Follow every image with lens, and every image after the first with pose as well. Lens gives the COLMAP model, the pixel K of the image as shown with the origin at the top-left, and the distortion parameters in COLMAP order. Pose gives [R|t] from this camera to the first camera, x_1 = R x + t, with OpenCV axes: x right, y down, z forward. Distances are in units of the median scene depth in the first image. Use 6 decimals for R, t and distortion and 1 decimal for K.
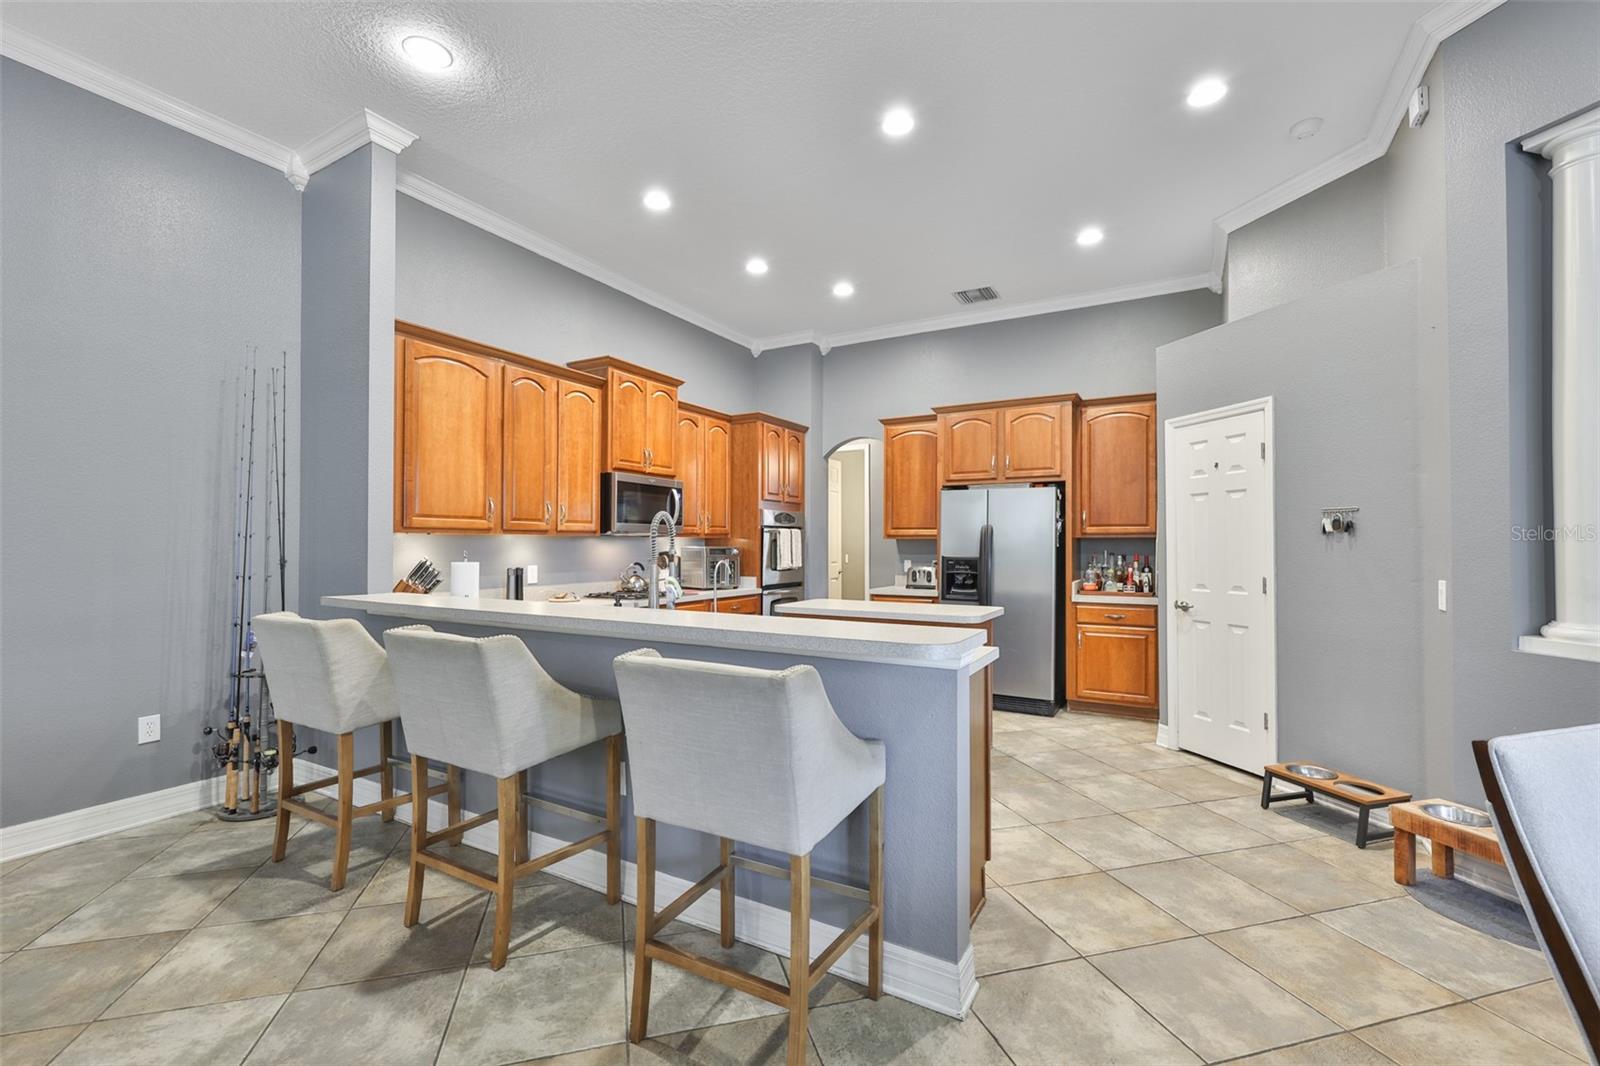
lens RADIAL K [[681.4, 0, 822.4], [0, 681.4, 533.6], [0, 0, 1]] dist [-0.000717, 0.000033]
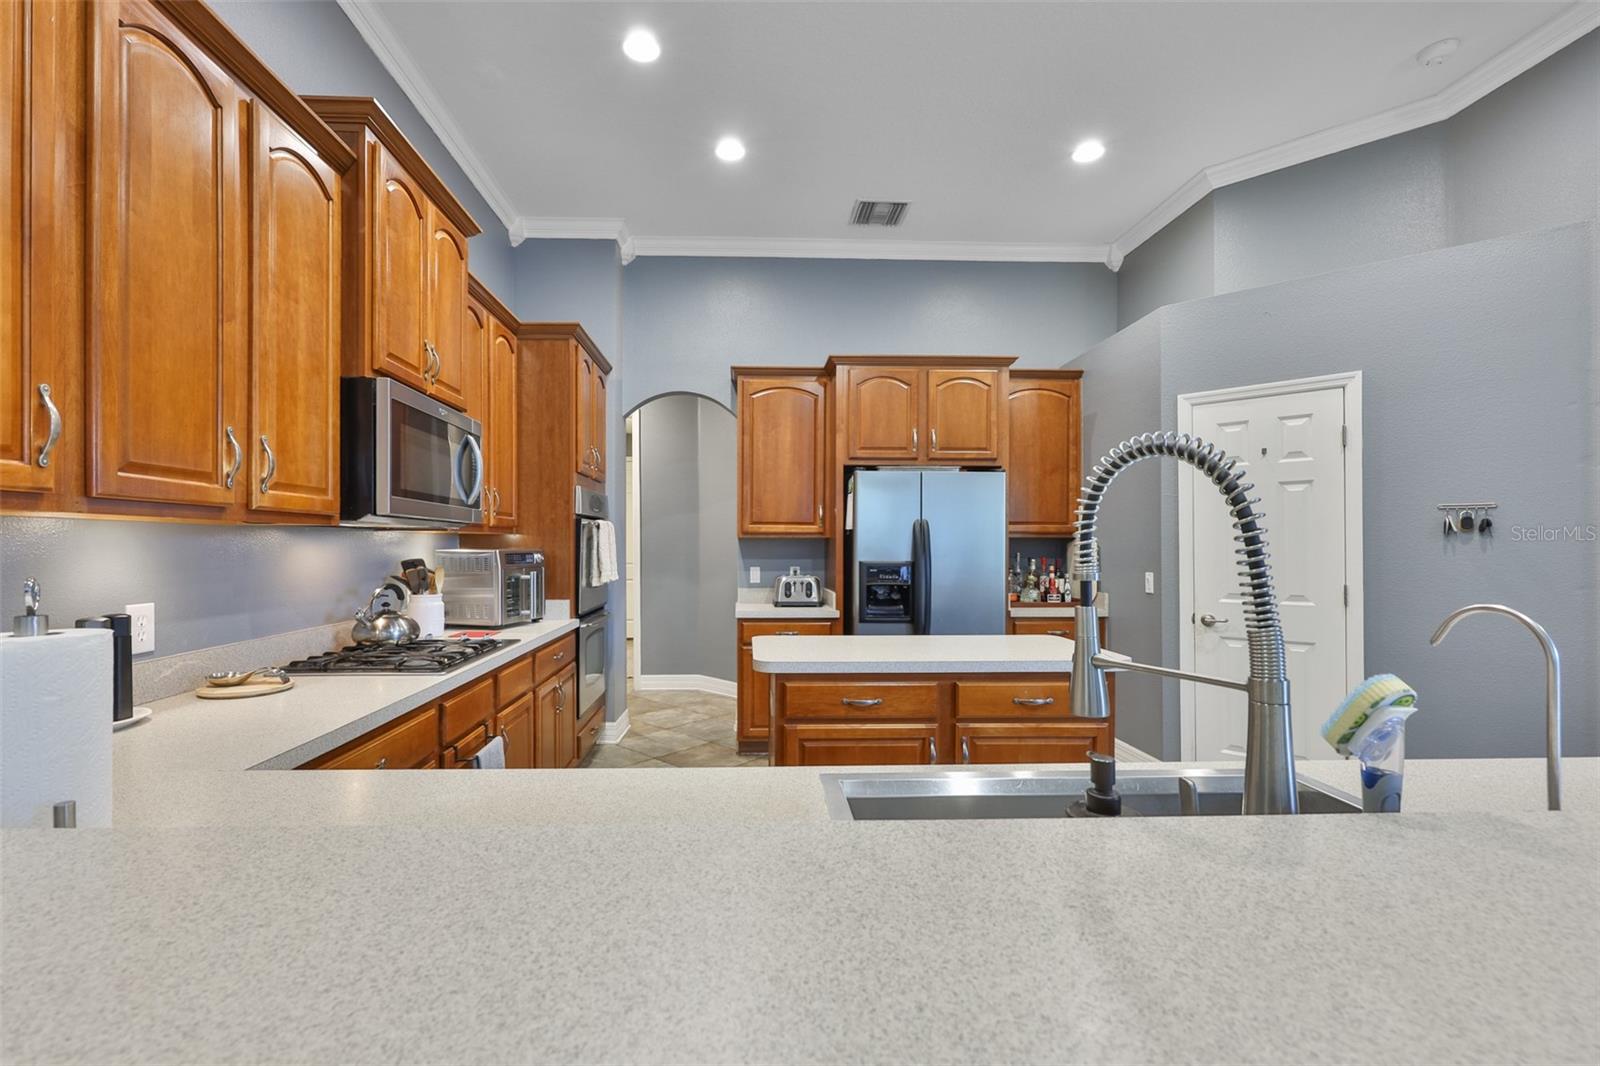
lens RADIAL K [[686.2, 0, 788.9], [0, 686.2, 541.9], [0, 0, 1]] dist [0.002167, 0.000107]
pose [[0.859294, 0.002825, 0.511474, -0.269272], [-0.009021, 0.999913, 0.009633, 0.005965], [-0.511403, -0.012892, 0.859245, 0.435604]]
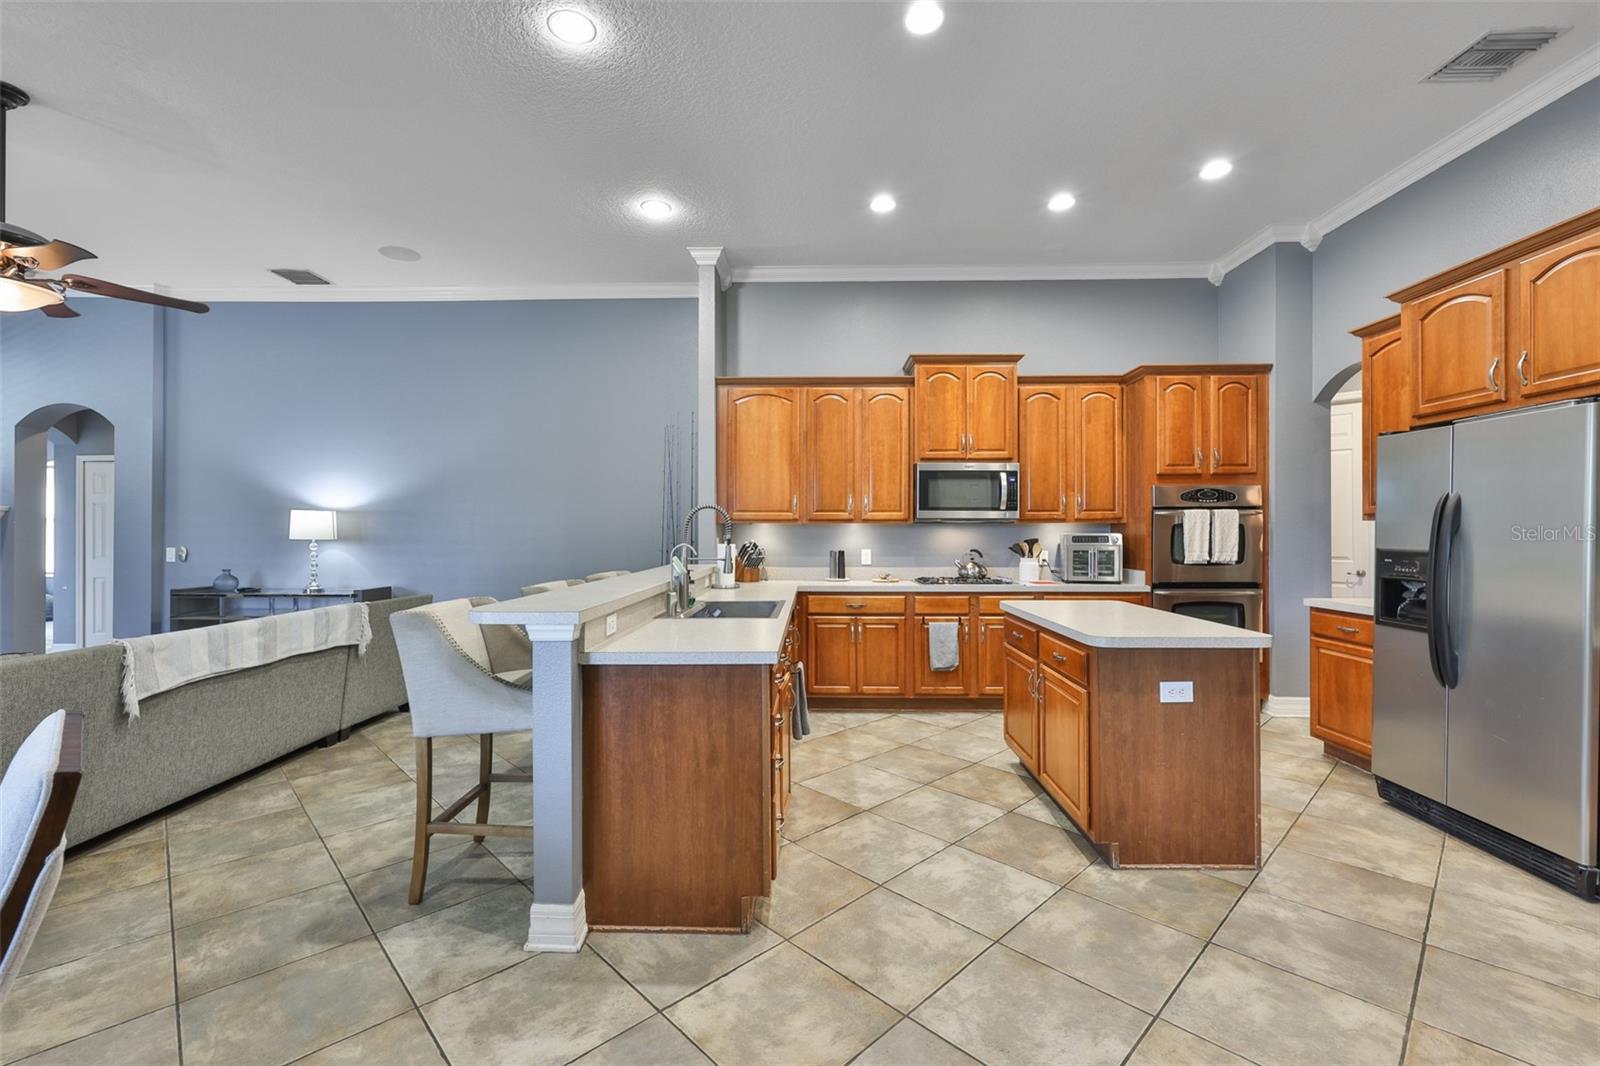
lens RADIAL K [[683.9, 0, 805.7], [0, 683.9, 533.2], [0, 0, 1]] dist [-0.002116, 0.000277]
pose [[0.462511, -0.000070, -0.886614, 0.489189], [0.016048, 0.999837, 0.008293, 0.006677], [0.886468, -0.018064, 0.462436, 0.309663]]
